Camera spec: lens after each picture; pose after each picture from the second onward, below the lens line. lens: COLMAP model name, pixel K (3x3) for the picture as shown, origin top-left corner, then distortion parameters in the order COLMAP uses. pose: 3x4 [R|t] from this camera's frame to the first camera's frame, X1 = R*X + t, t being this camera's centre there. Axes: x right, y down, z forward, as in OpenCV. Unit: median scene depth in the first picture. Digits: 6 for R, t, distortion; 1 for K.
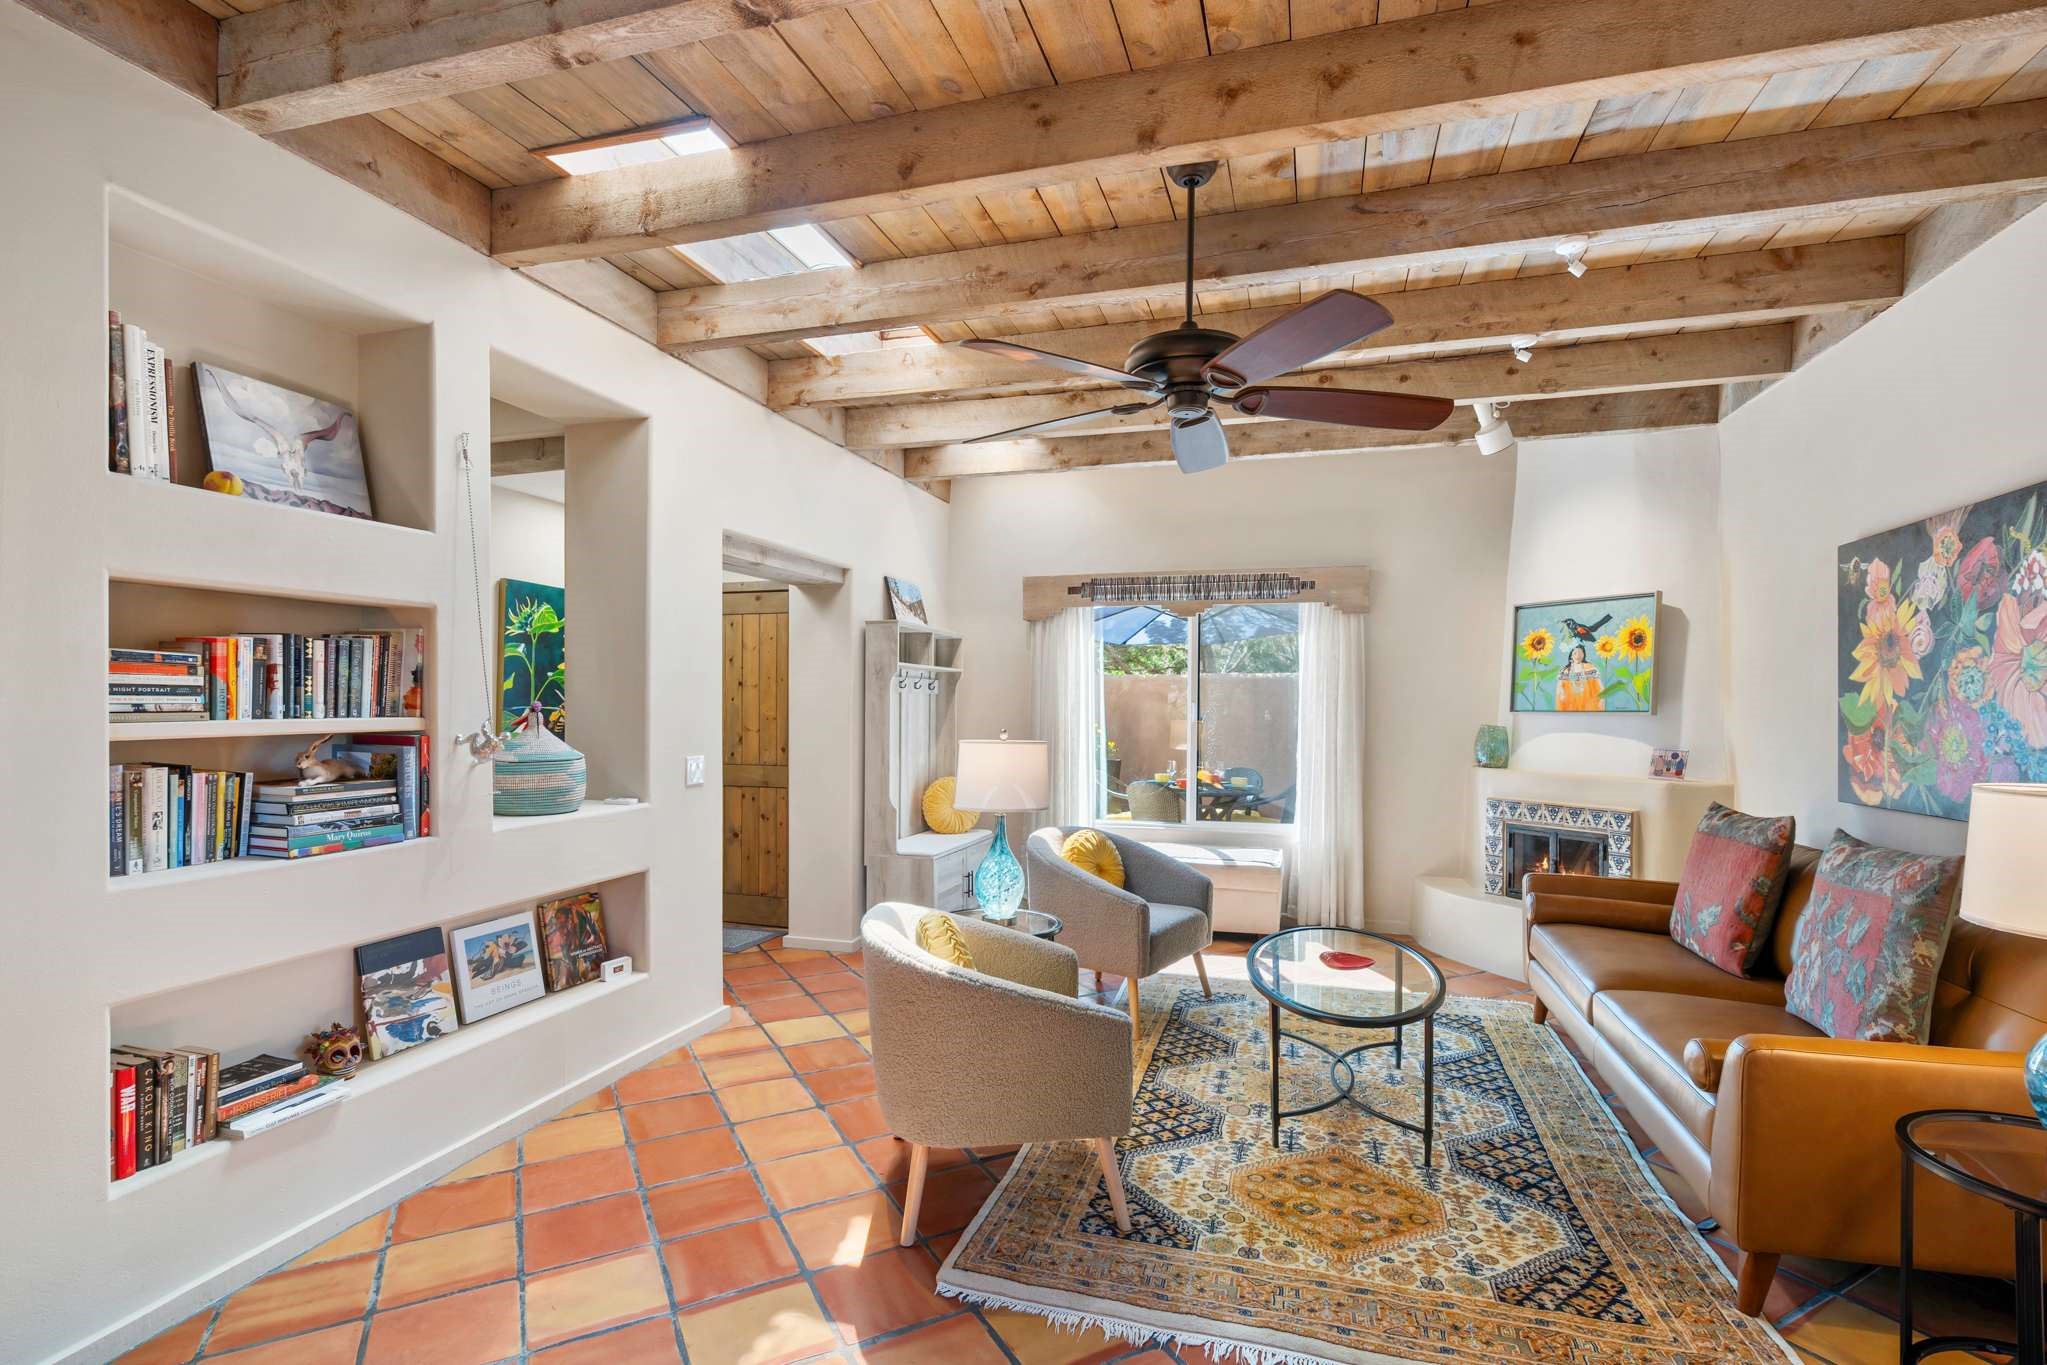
lens RADIAL K [[940.5, 0, 1025.1], [0, 940.5, 691.6], [0, 0, 1]] dist [-0.002071, -0.000738]
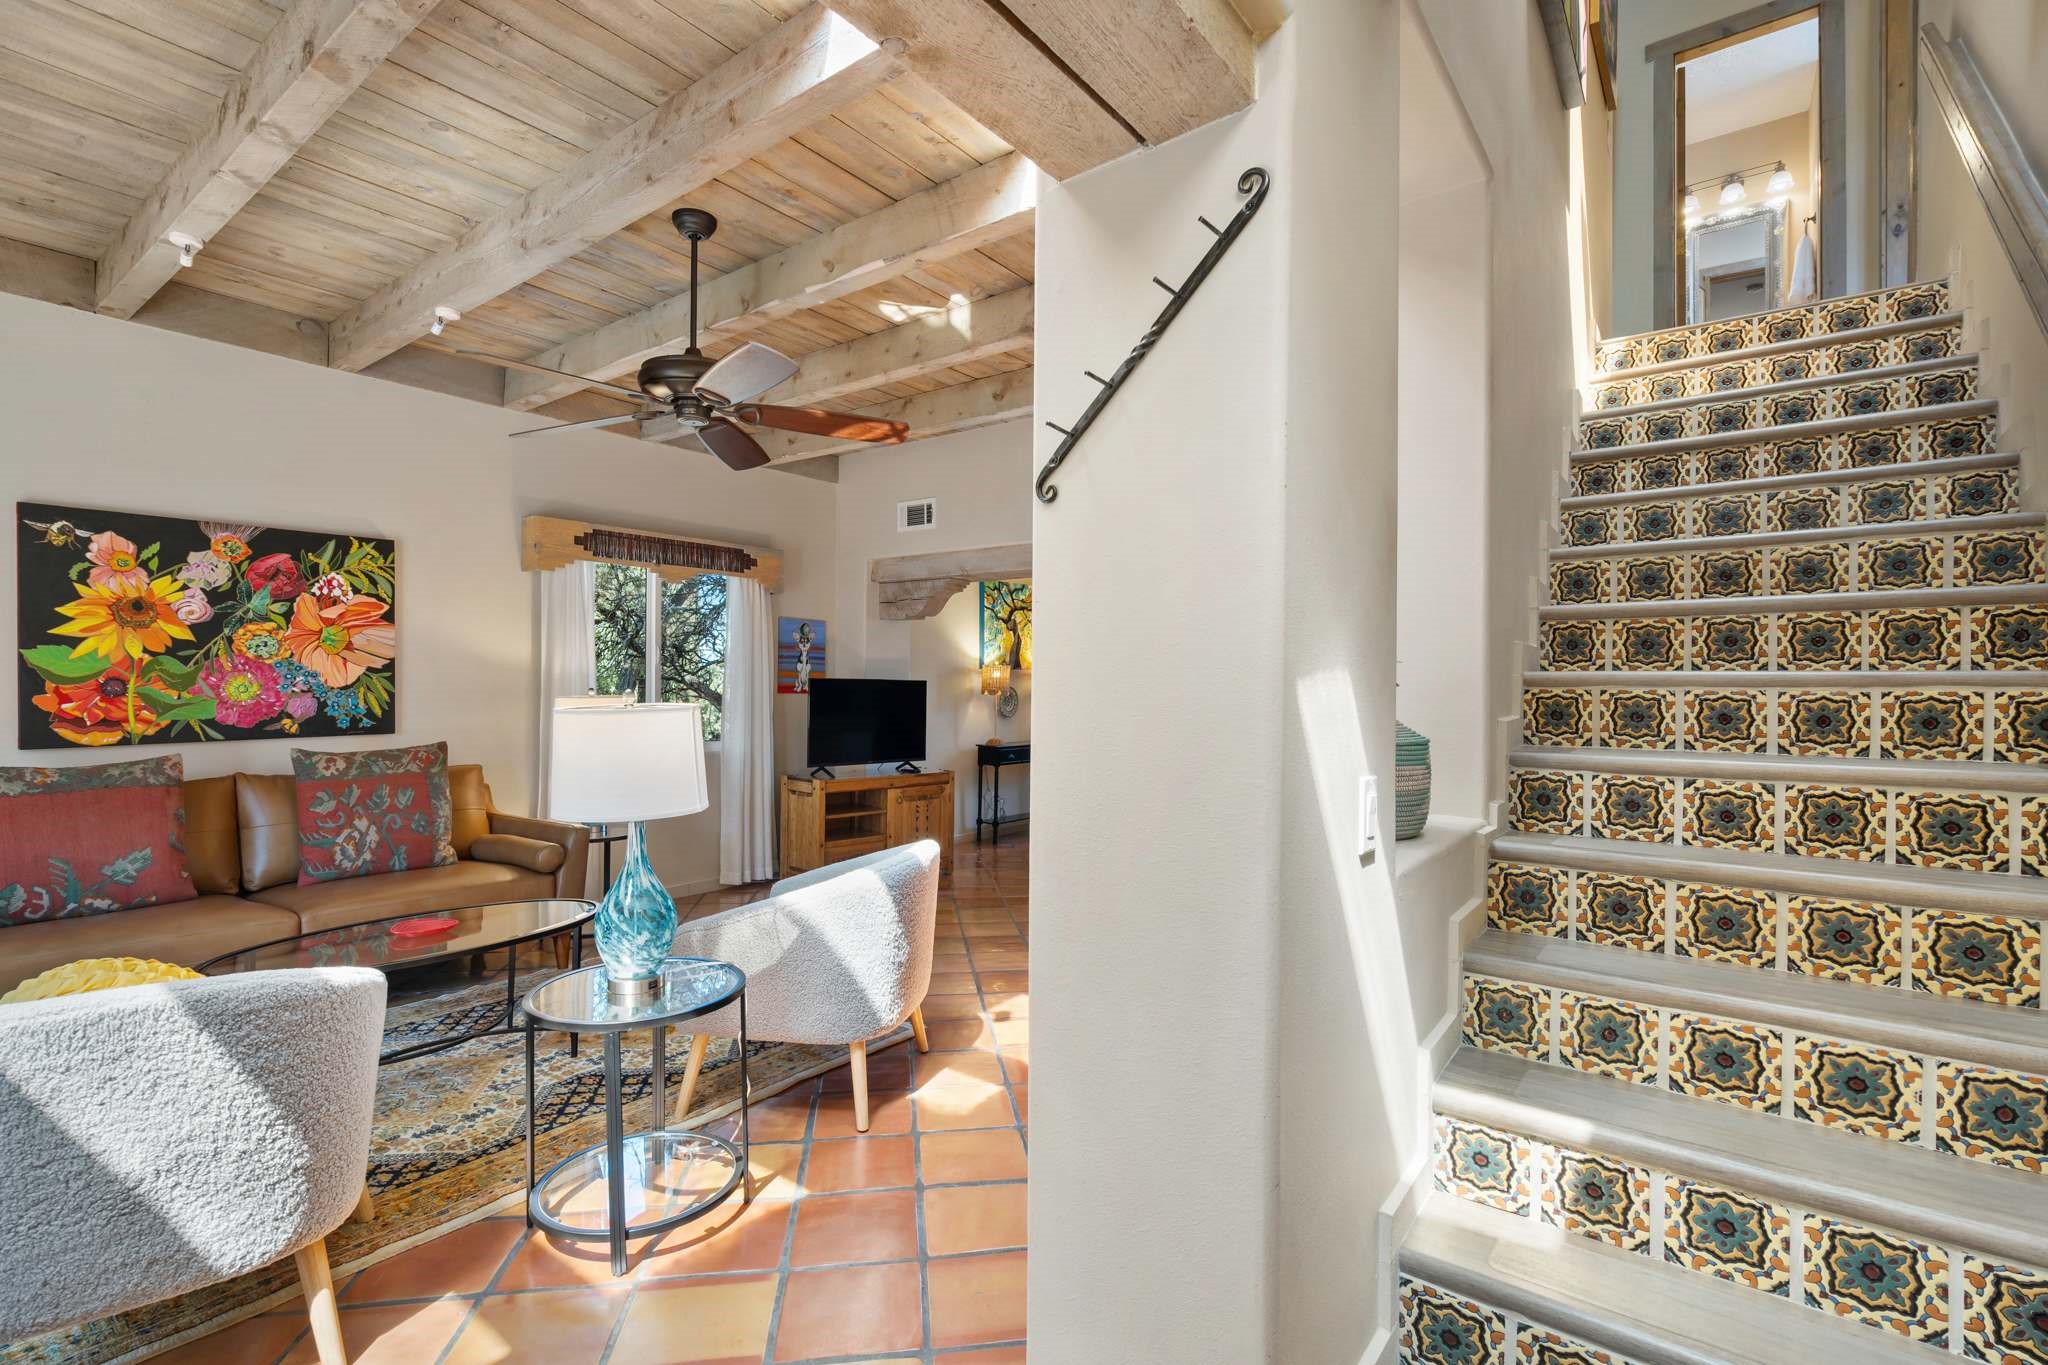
lens RADIAL K [[932.9, 0, 1024.6], [0, 932.9, 688.2], [0, 0, 1]] dist [-0.003080, 0.001700]
pose [[-0.937824, -0.007805, 0.347024, -0.614400], [-0.011258, 0.999905, -0.007936, 0.053057], [-0.346929, -0.011349, -0.937823, 1.866884]]
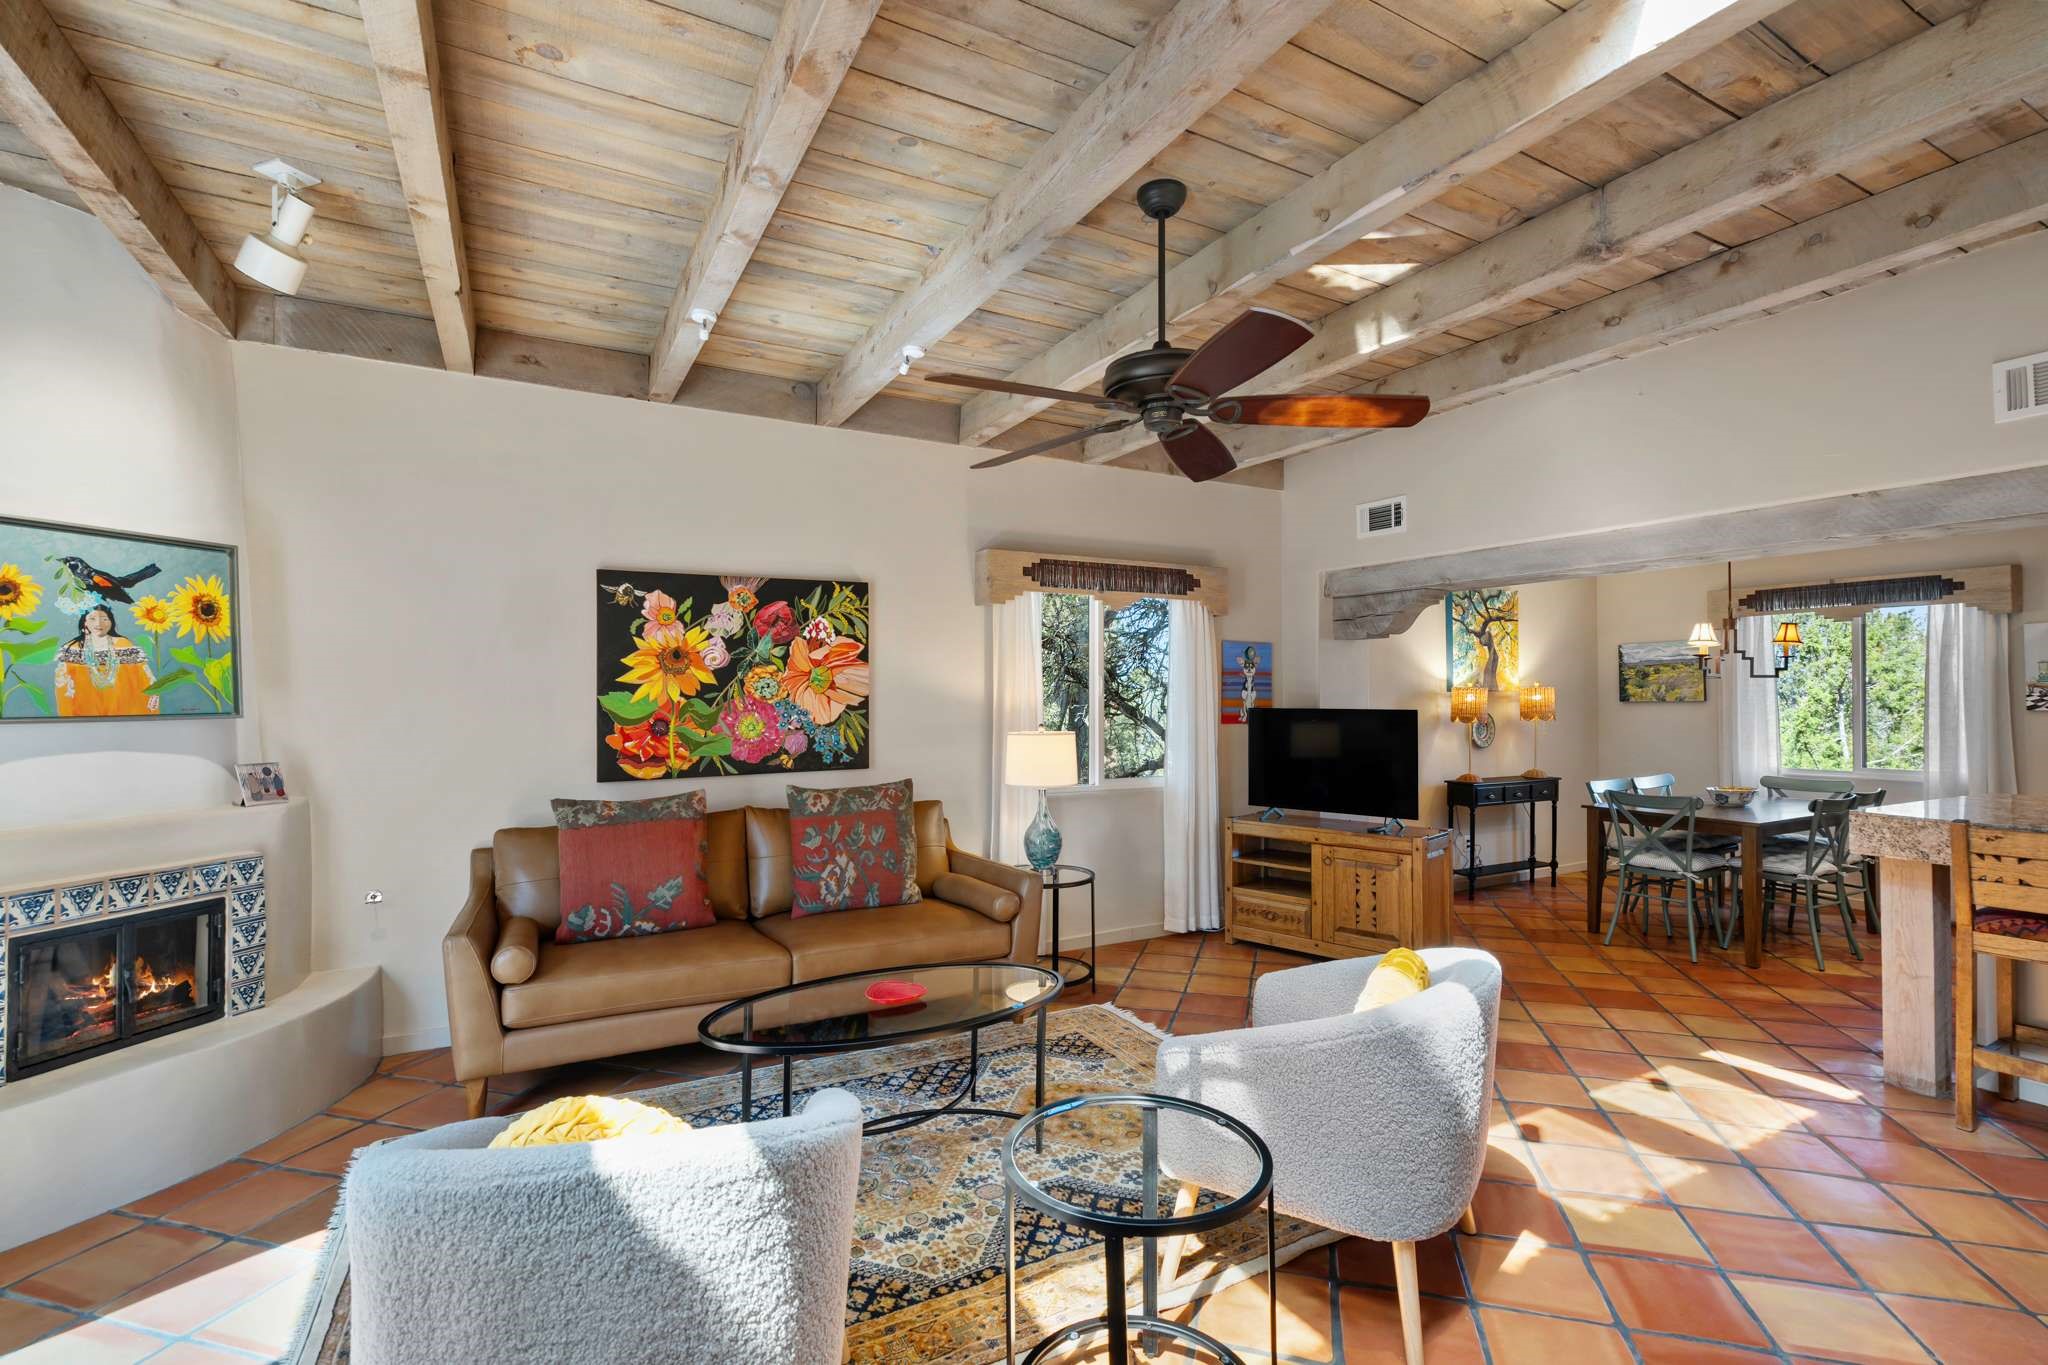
lens RADIAL K [[923.3, 0, 1028.0], [0, 923.3, 683.9], [0, 0, 1]] dist [-0.005892, 0.000097]
pose [[-0.712308, 0.007009, 0.701832, -0.411483], [-0.009155, 0.999772, -0.019275, 0.010584], [-0.701807, -0.020155, -0.712082, 1.722085]]
